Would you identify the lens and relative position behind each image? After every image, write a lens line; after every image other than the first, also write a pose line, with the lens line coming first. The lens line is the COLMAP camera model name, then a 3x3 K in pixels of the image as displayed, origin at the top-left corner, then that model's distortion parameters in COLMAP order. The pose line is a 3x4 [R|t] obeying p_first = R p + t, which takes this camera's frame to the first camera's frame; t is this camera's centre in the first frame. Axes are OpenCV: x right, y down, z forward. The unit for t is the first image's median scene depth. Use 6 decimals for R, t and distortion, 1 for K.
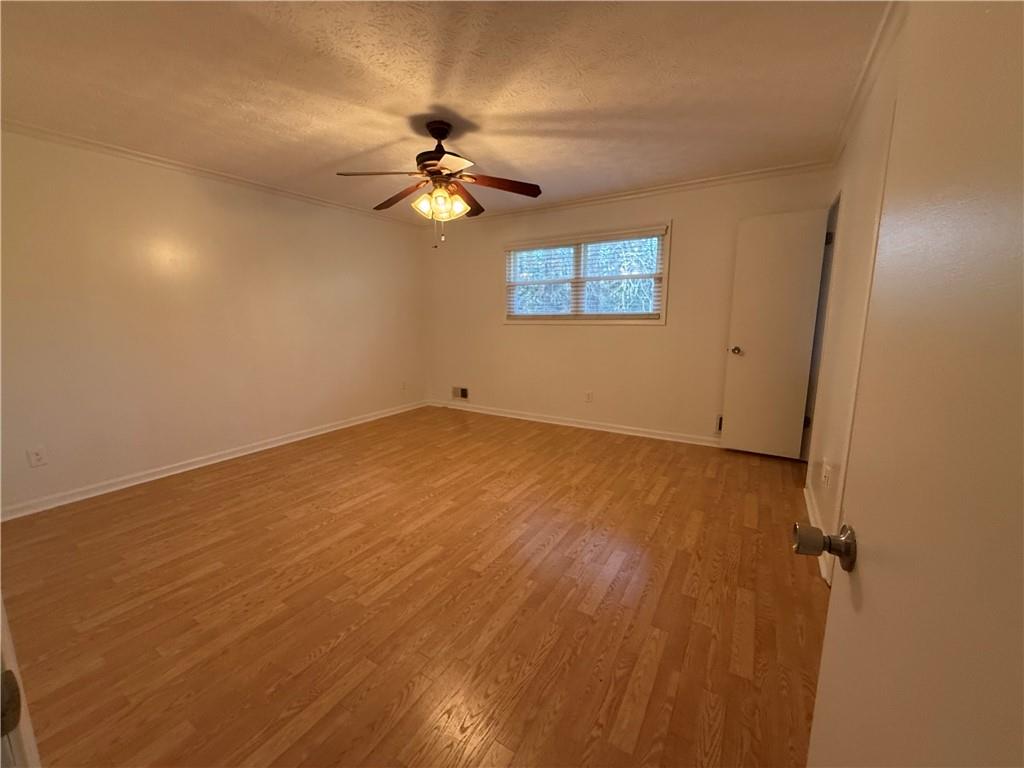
lens RADIAL K [[408.1, 0, 510.8], [0, 408.1, 385.5], [0, 0, 1]] dist [0.002042, -0.000350]
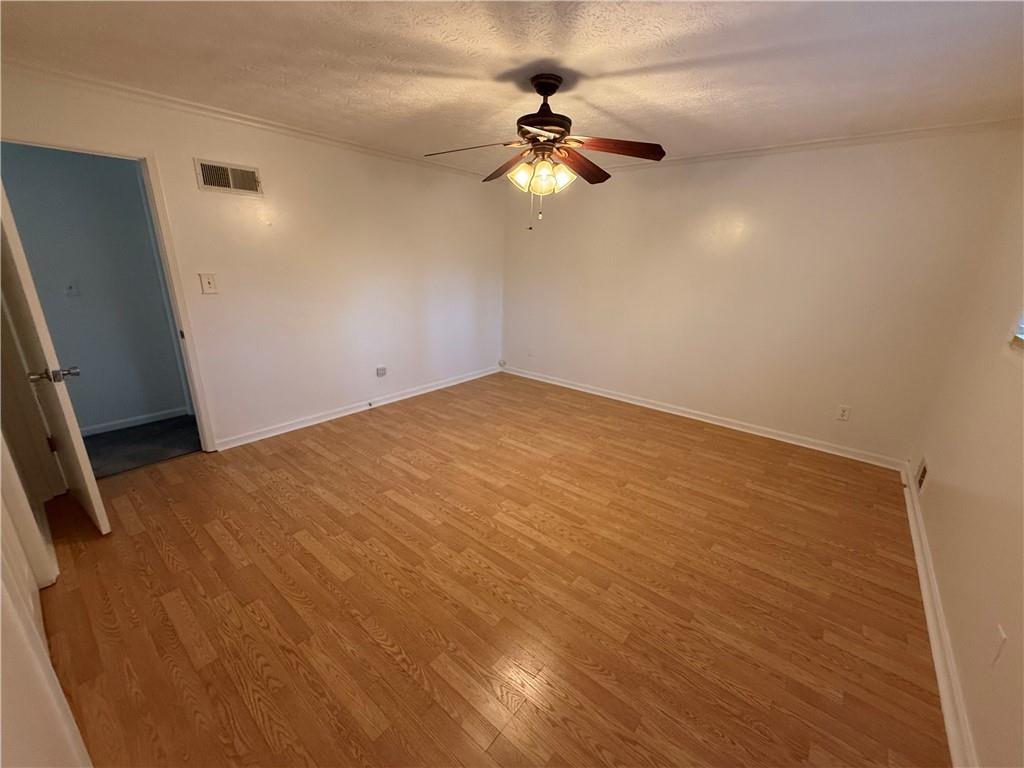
lens RADIAL K [[408.1, 0, 510.8], [0, 408.1, 385.5], [0, 0, 1]] dist [0.002042, -0.000350]
pose [[-0.136365, 0.301284, -0.943733, 0.778870], [-0.195399, 0.925738, 0.323773, -0.294091], [0.971197, 0.228556, -0.067368, 1.073167]]
